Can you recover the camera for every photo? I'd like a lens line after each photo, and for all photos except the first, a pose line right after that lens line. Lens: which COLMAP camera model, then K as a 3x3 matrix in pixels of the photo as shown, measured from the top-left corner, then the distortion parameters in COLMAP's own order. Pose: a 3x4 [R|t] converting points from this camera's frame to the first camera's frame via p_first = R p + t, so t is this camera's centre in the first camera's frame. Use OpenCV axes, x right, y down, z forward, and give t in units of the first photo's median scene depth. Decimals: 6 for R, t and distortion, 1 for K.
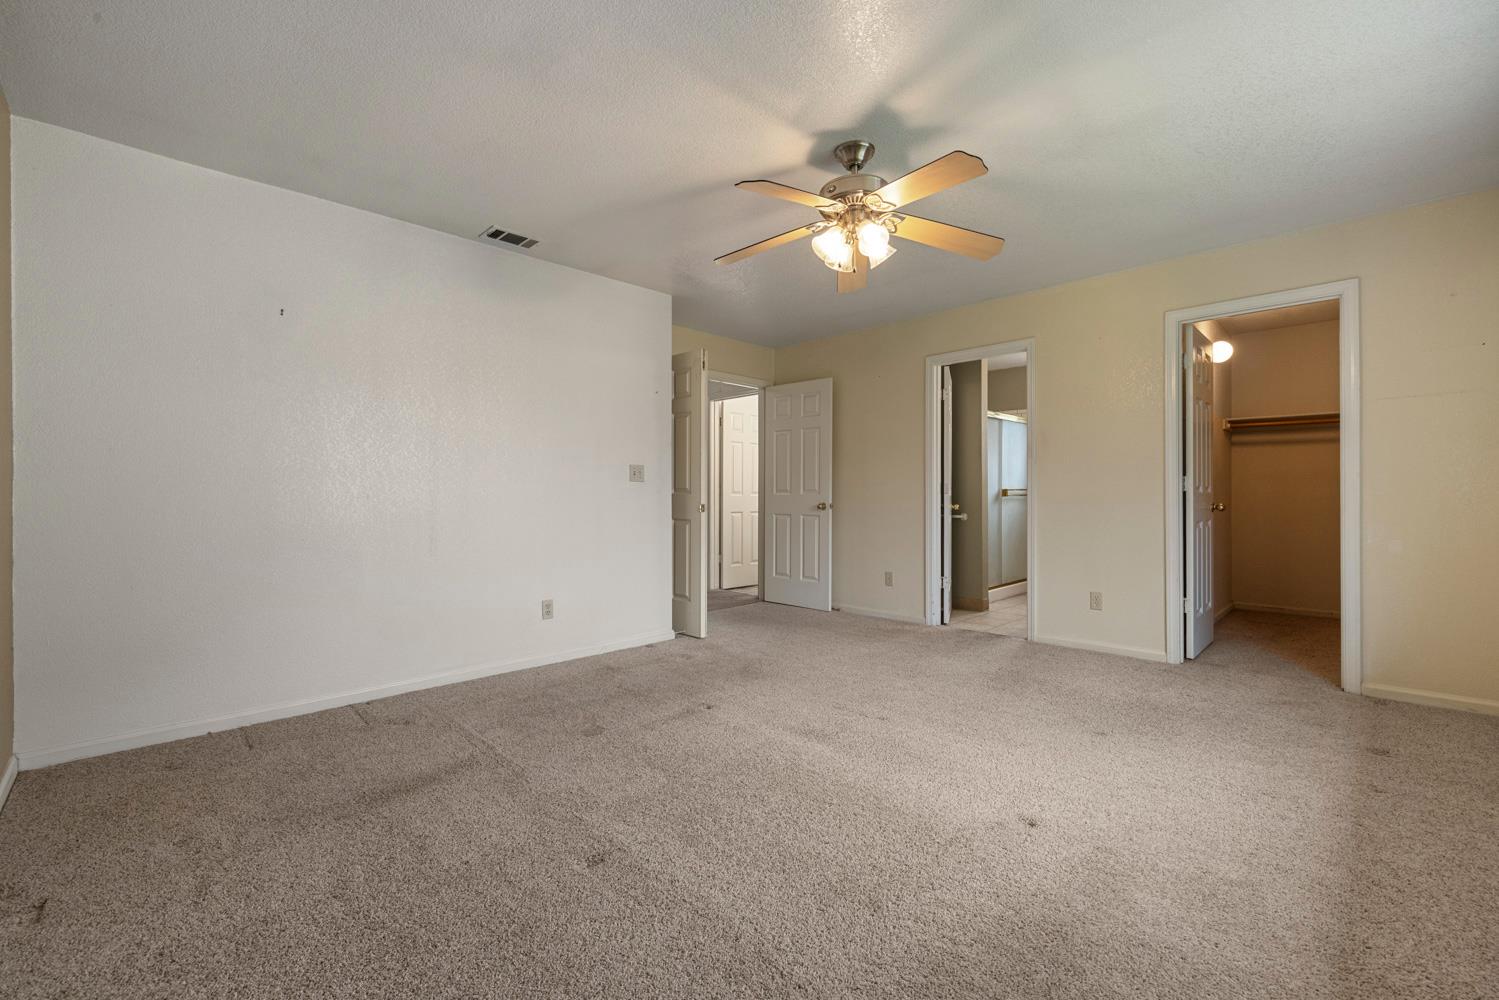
lens RADIAL K [[627.5, 0, 750.3], [0, 627.5, 497.7], [0, 0, 1]] dist [0.000608, -0.000218]
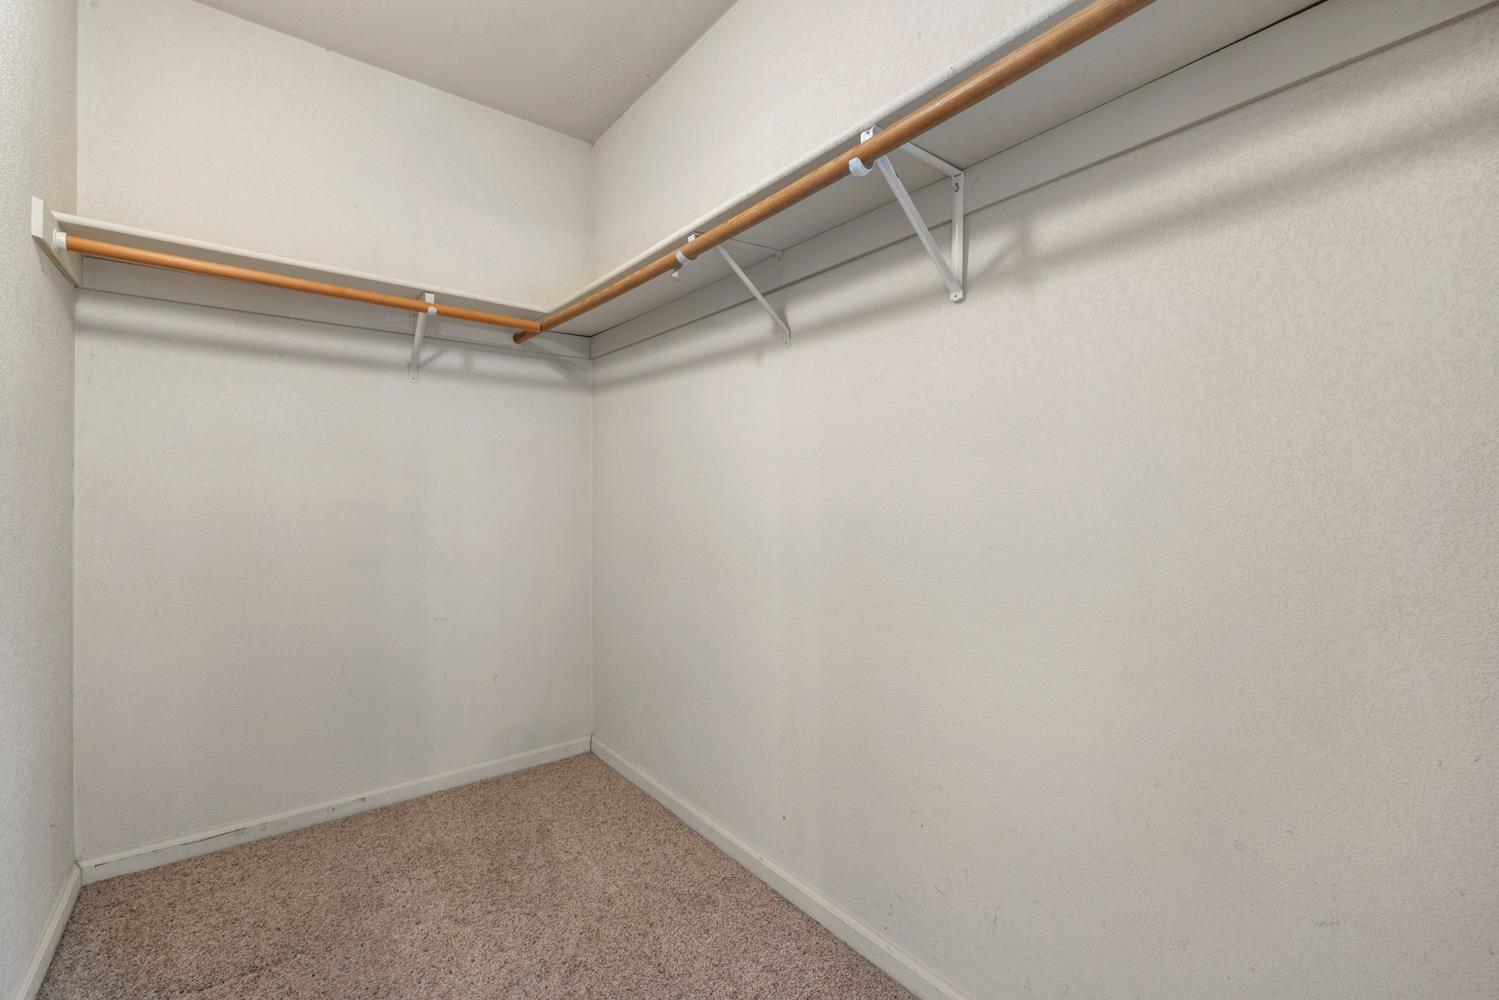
lens RADIAL K [[627.5, 0, 749.9], [0, 627.5, 497.2], [0, 0, 1]] dist [0.000608, -0.000218]
pose [[0.101770, -0.003464, 0.994802, 0.508192], [-0.002902, 0.999989, 0.003779, -0.004280], [-0.994804, -0.003271, 0.101759, 0.658133]]
